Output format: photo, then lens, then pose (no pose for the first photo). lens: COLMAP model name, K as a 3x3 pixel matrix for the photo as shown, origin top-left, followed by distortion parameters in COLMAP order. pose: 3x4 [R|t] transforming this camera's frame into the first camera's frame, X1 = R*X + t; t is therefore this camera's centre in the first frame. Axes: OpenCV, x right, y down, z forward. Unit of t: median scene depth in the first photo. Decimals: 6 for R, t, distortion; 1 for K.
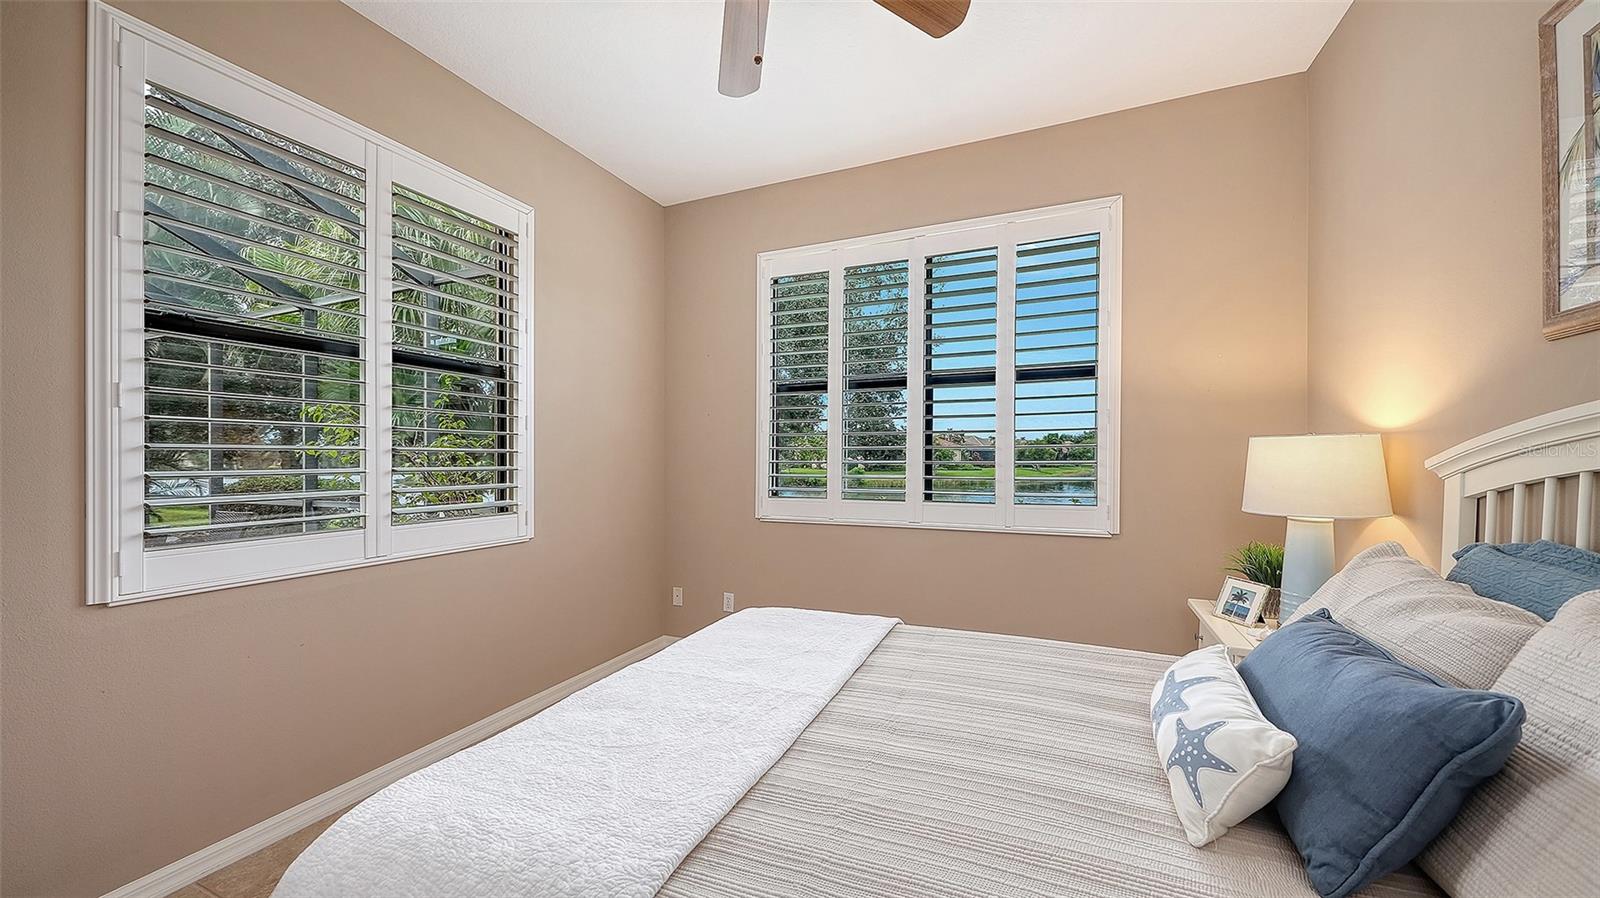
lens RADIAL K [[577.7, 0, 800.0], [0, 577.7, 449.0], [0, 0, 1]] dist [-0.000004, 0.000006]
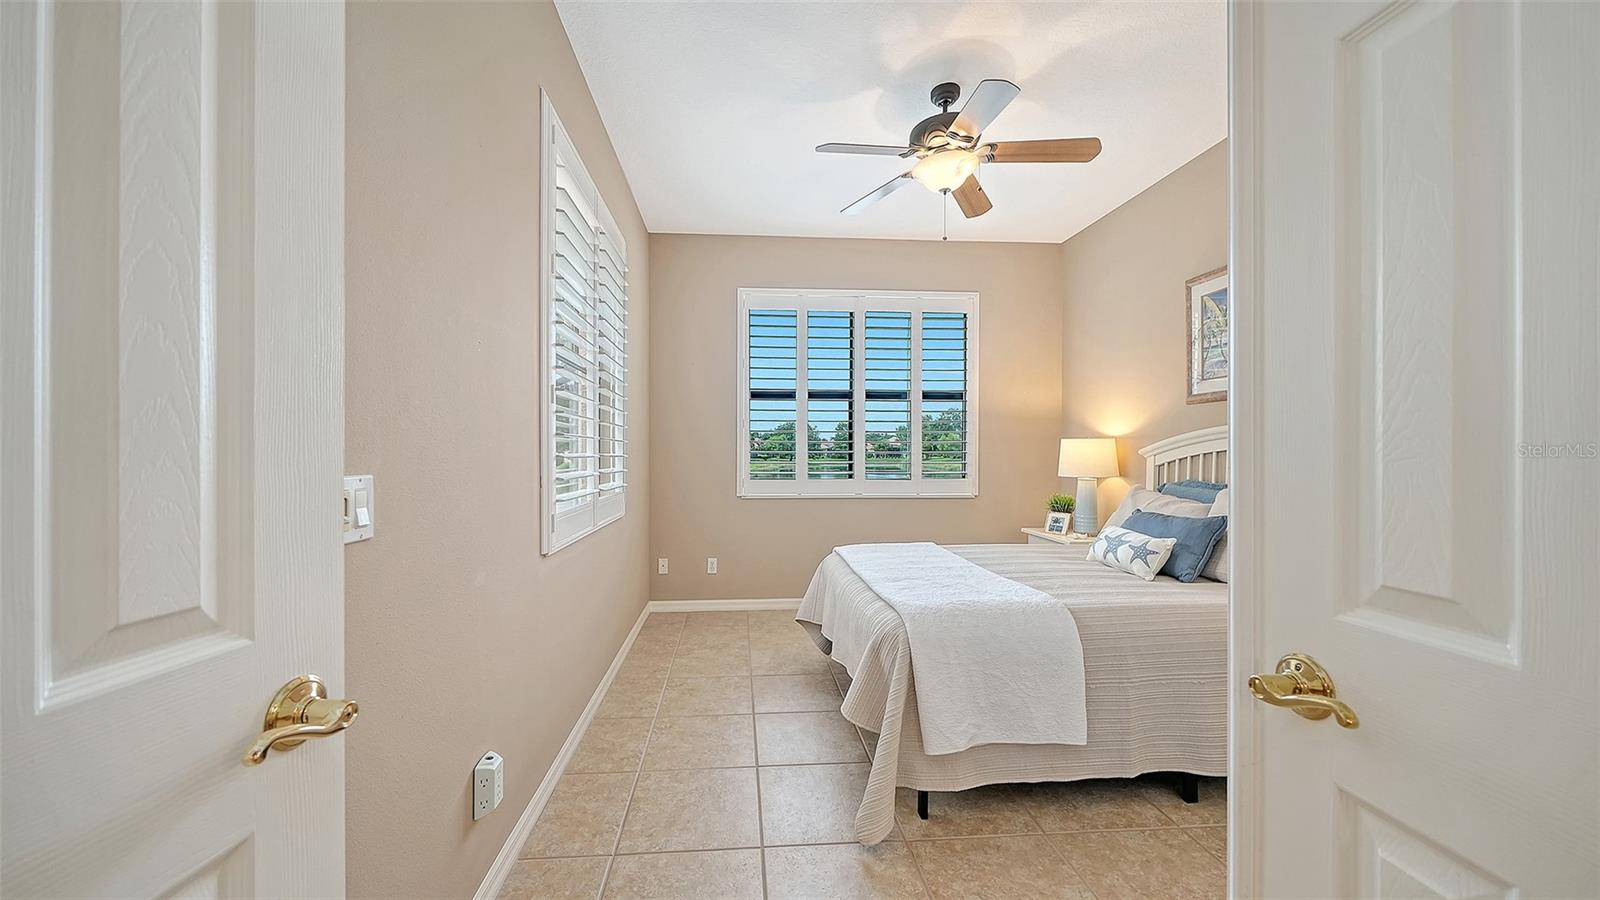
lens RADIAL K [[571.1, 0, 802.4], [0, 571.1, 445.8], [0, 0, 1]] dist [-0.000422, -0.000207]
pose [[0.881337, 0.006681, 0.472440, -0.903652], [-0.009119, 0.999954, 0.002871, 0.005152], [-0.472400, -0.006838, 0.881358, -0.287037]]
